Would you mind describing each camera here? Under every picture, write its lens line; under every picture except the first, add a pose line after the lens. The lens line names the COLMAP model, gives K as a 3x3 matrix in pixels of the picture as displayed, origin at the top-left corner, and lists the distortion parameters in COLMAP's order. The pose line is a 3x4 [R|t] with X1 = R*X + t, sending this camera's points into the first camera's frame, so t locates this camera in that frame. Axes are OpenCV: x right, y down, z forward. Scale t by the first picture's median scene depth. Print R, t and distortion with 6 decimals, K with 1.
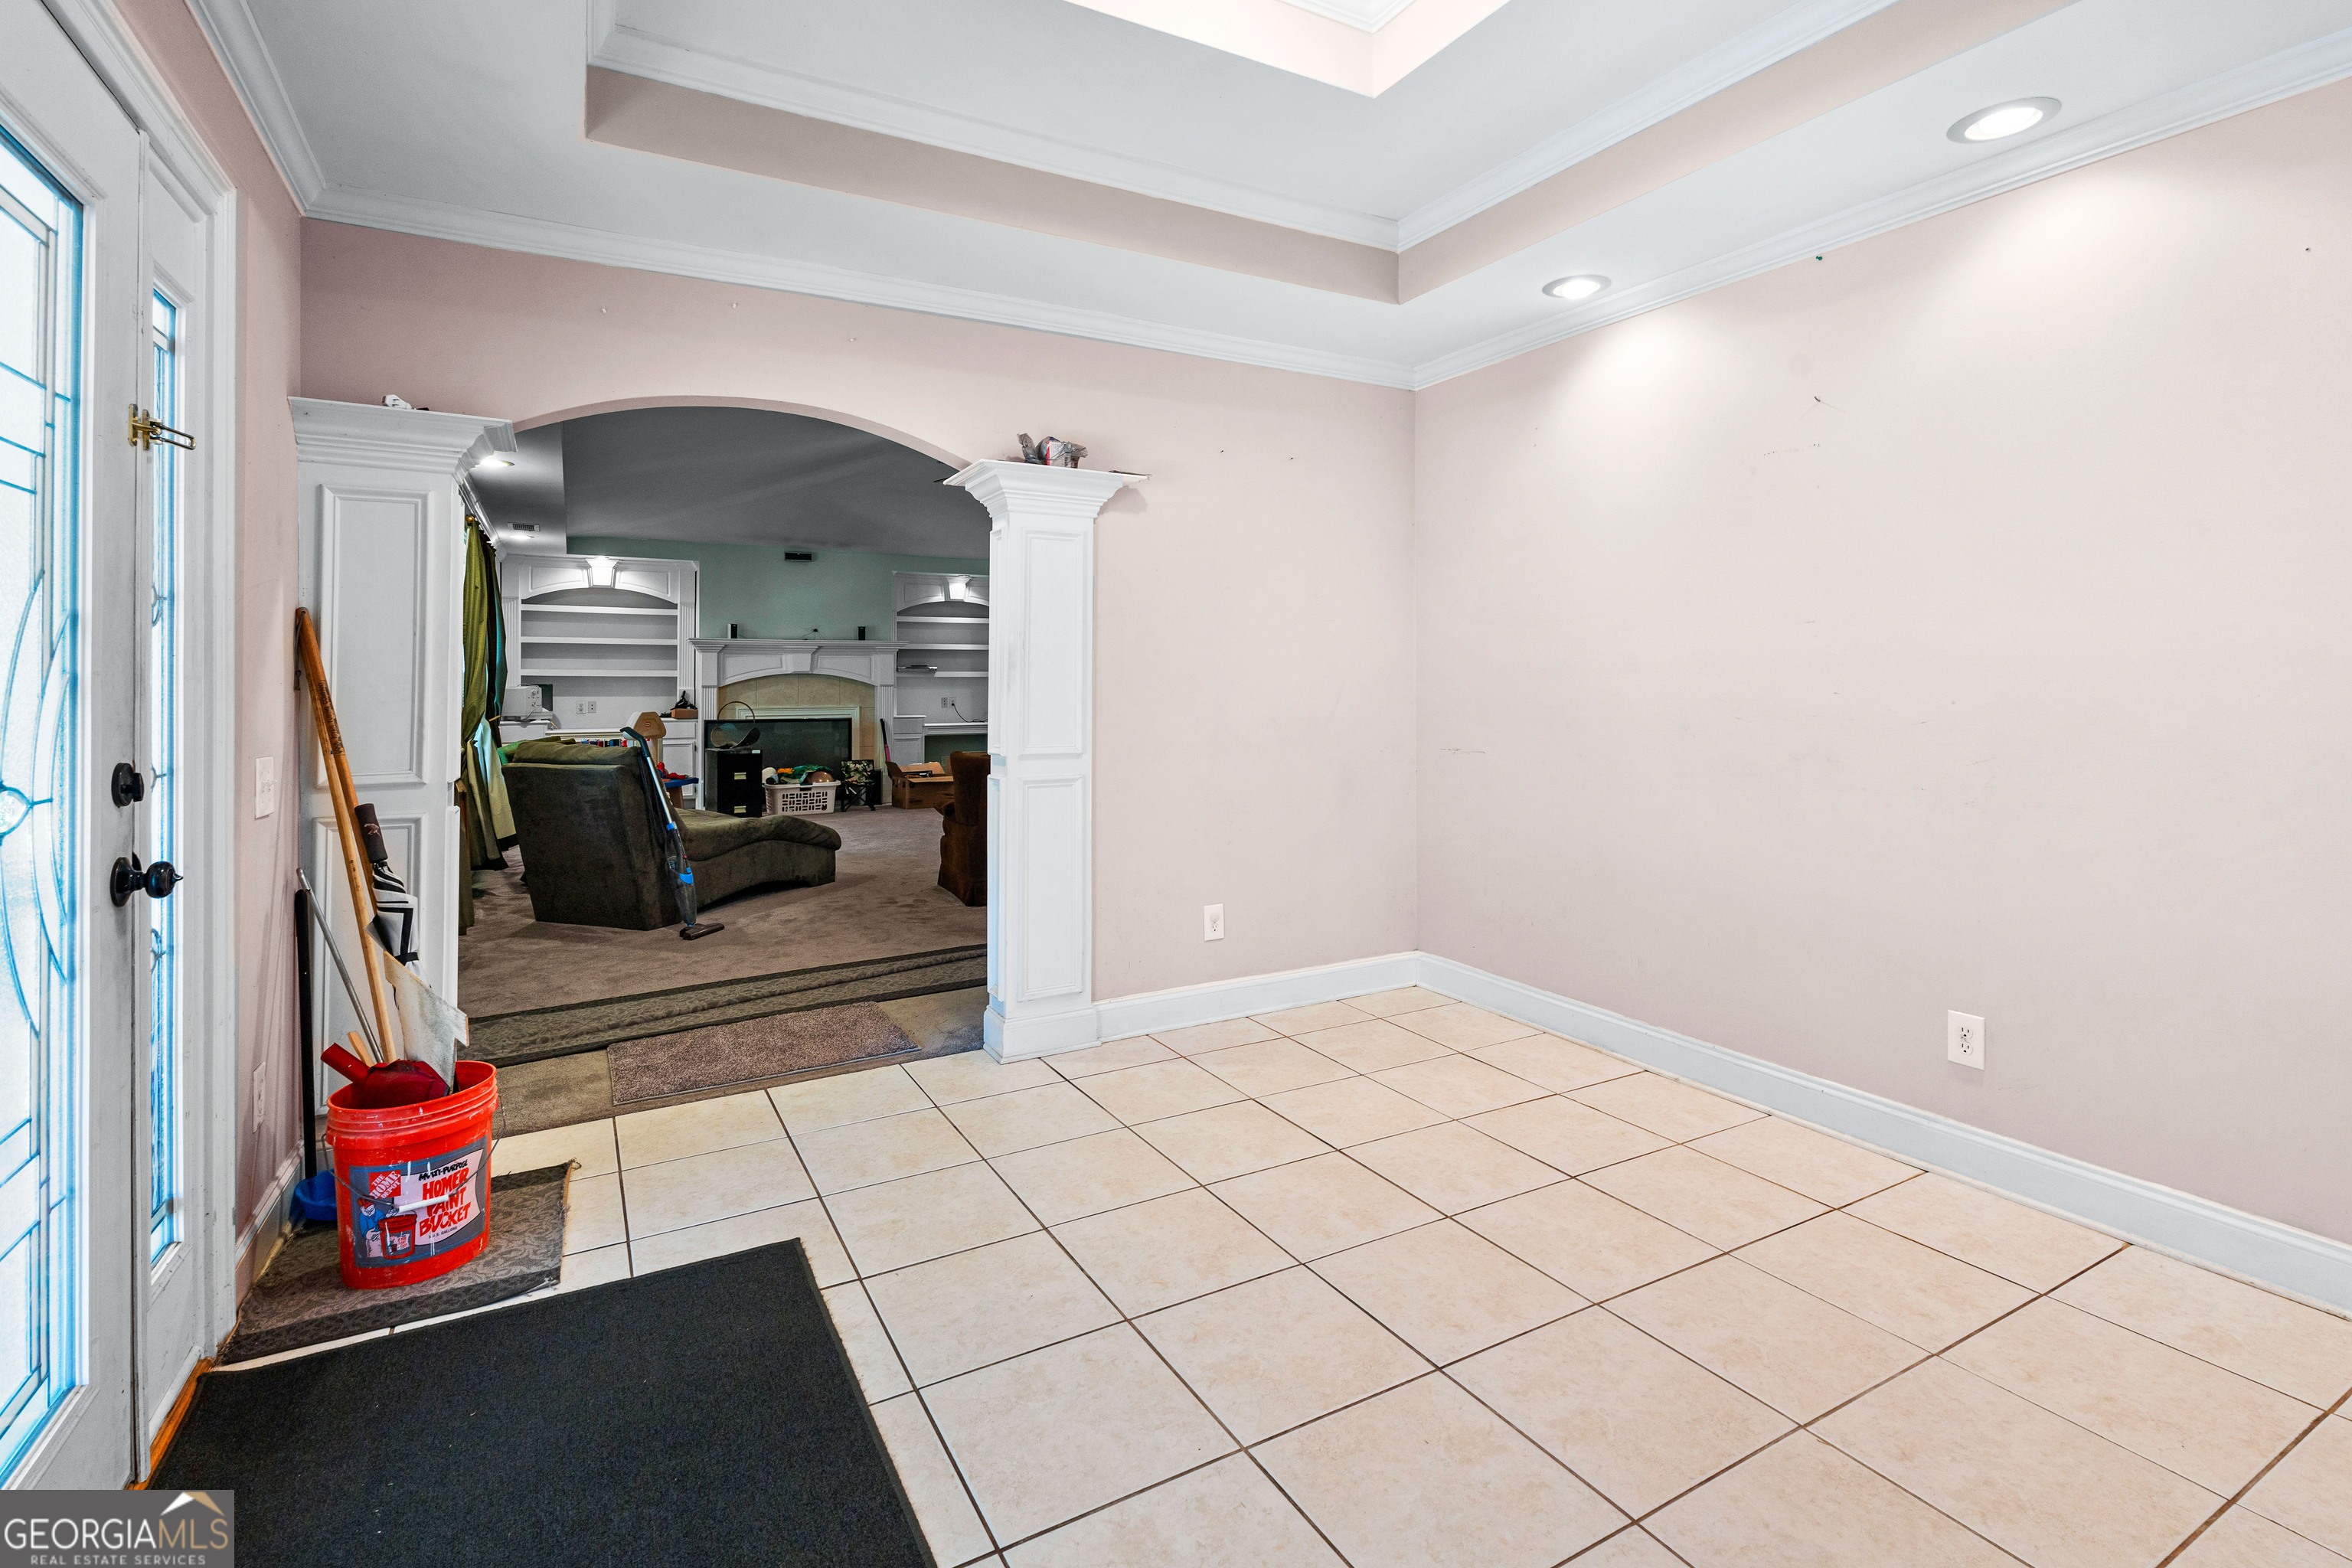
lens RADIAL K [[1107.9, 0, 1178.5], [0, 1107.9, 675.1], [0, 0, 1]] dist [-0.002262, -0.000157]
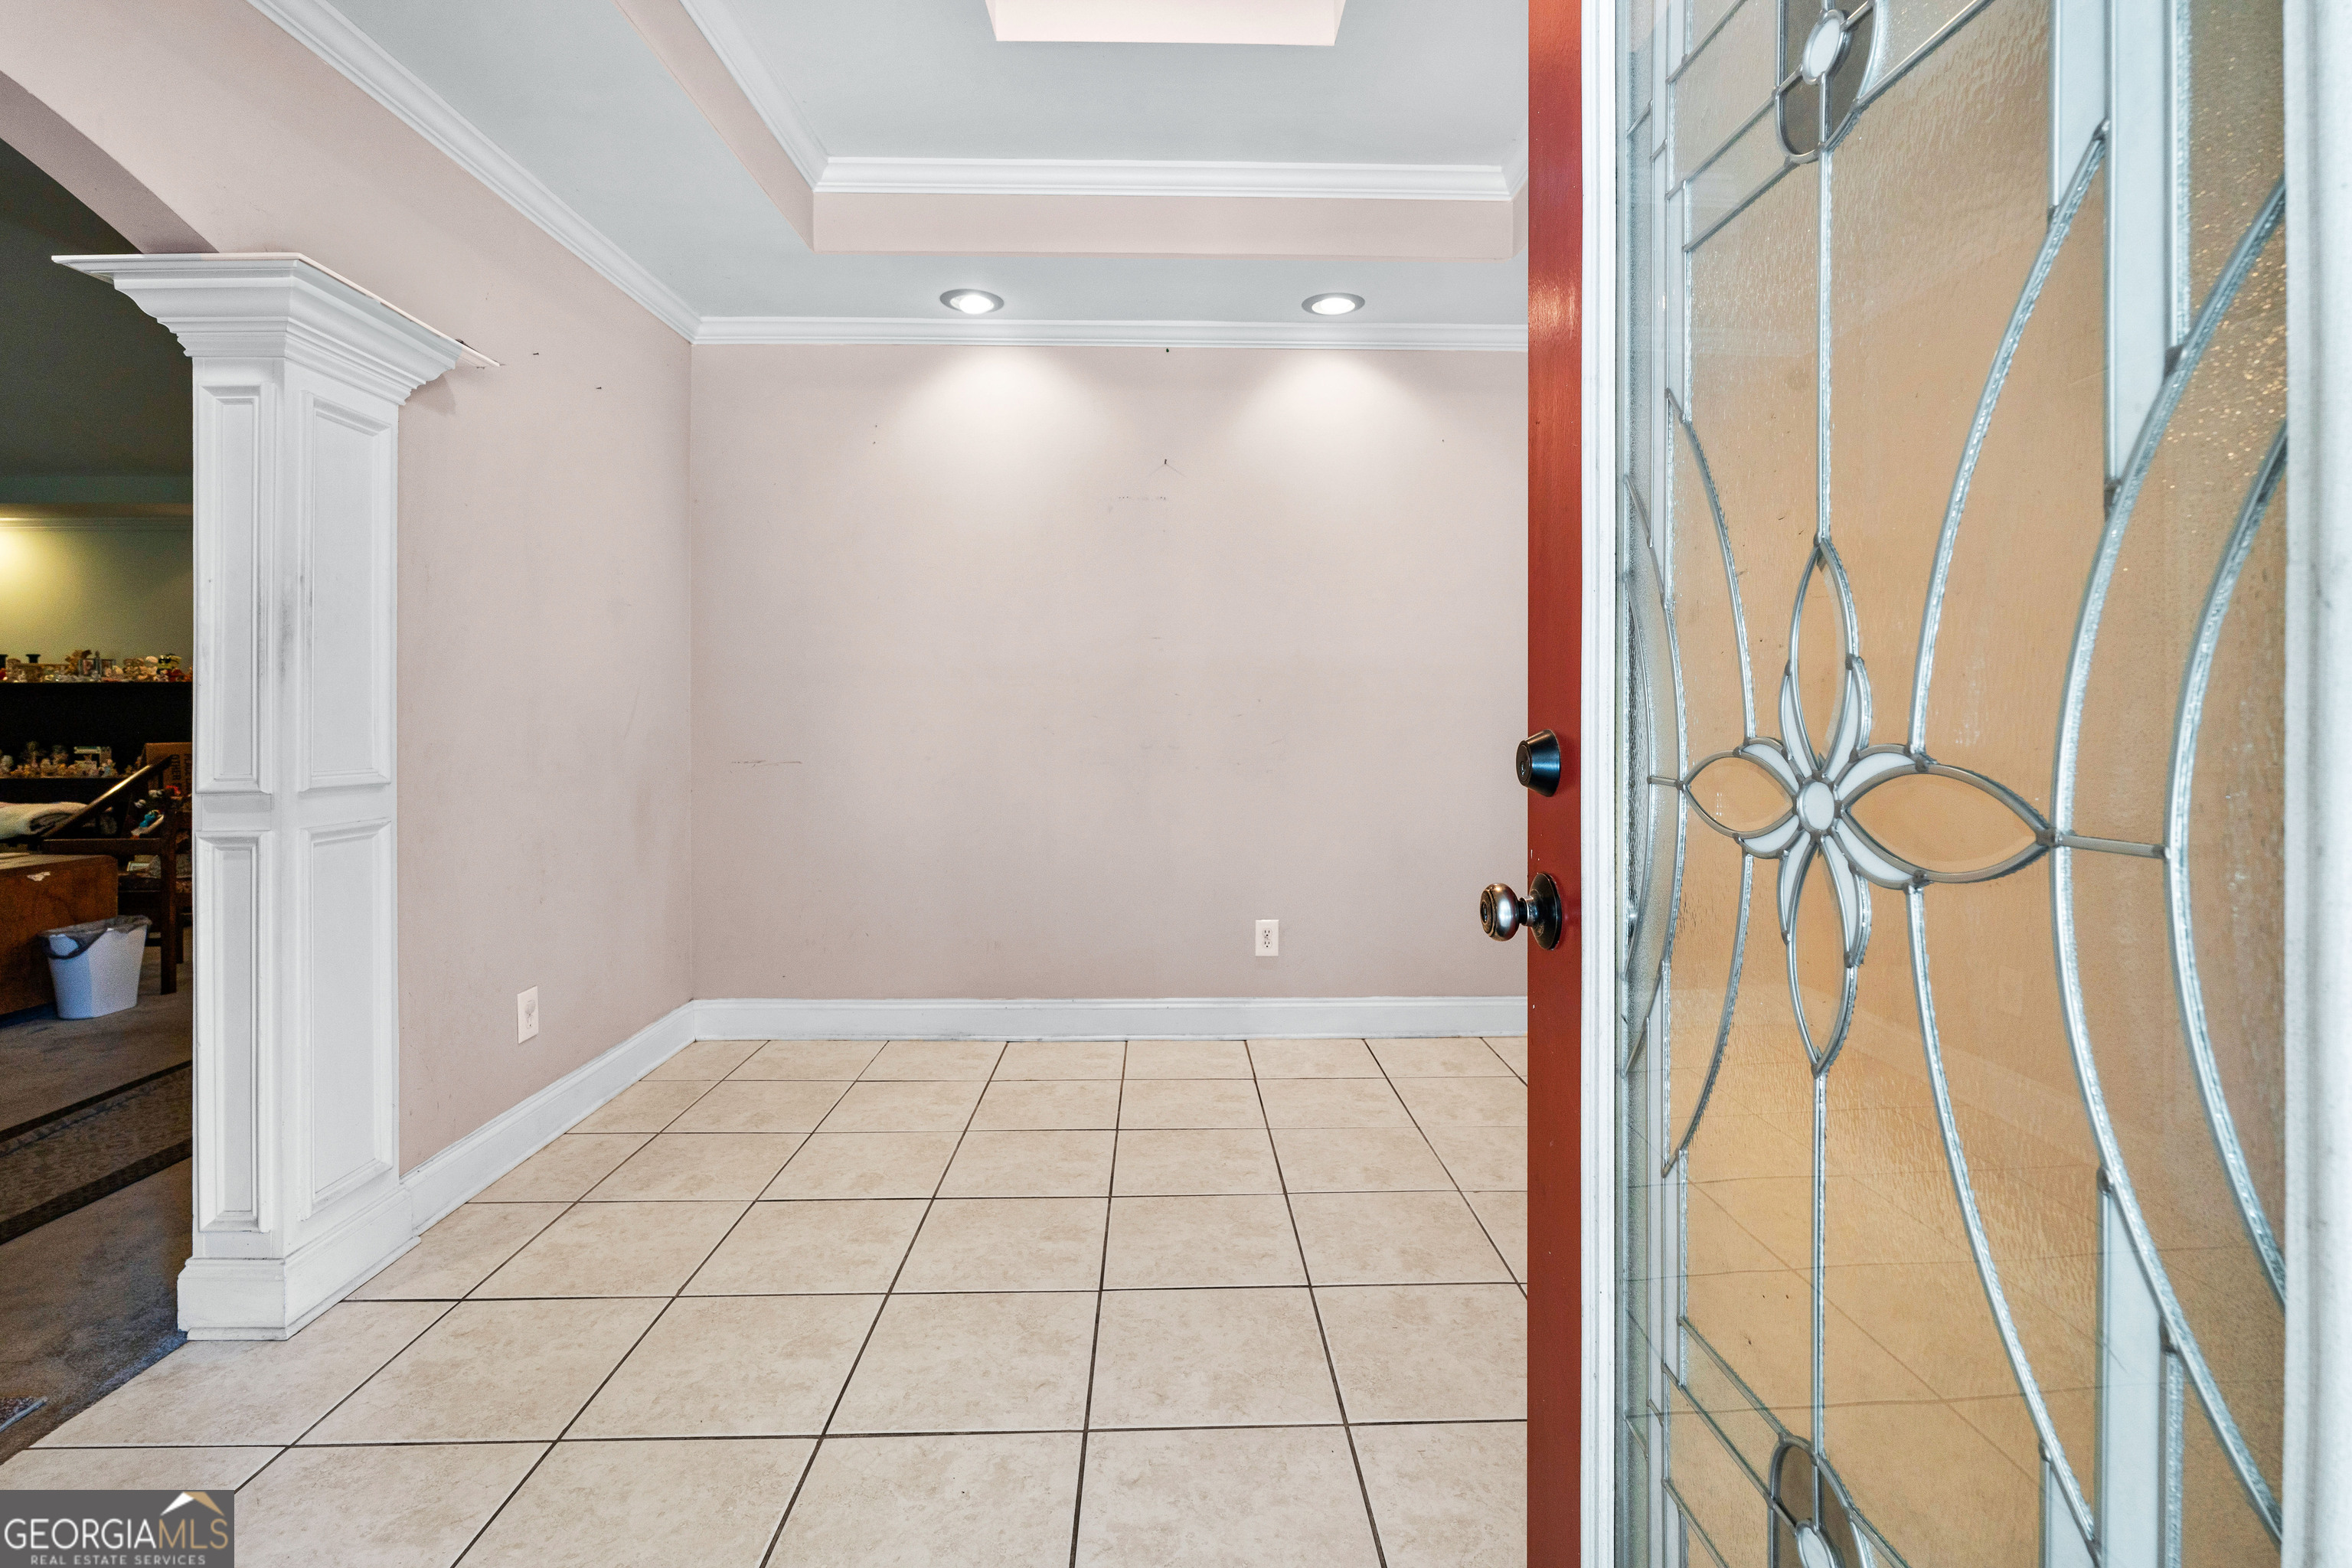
lens RADIAL K [[1094.0, 0, 1175.1], [0, 1094.0, 719.1], [0, 0, 1]] dist [-0.001772, -0.000069]
pose [[0.466545, -0.003426, 0.884491, -0.434488], [-0.002001, 0.999986, 0.004929, 0.032029], [-0.884495, -0.004070, 0.466532, 0.339051]]
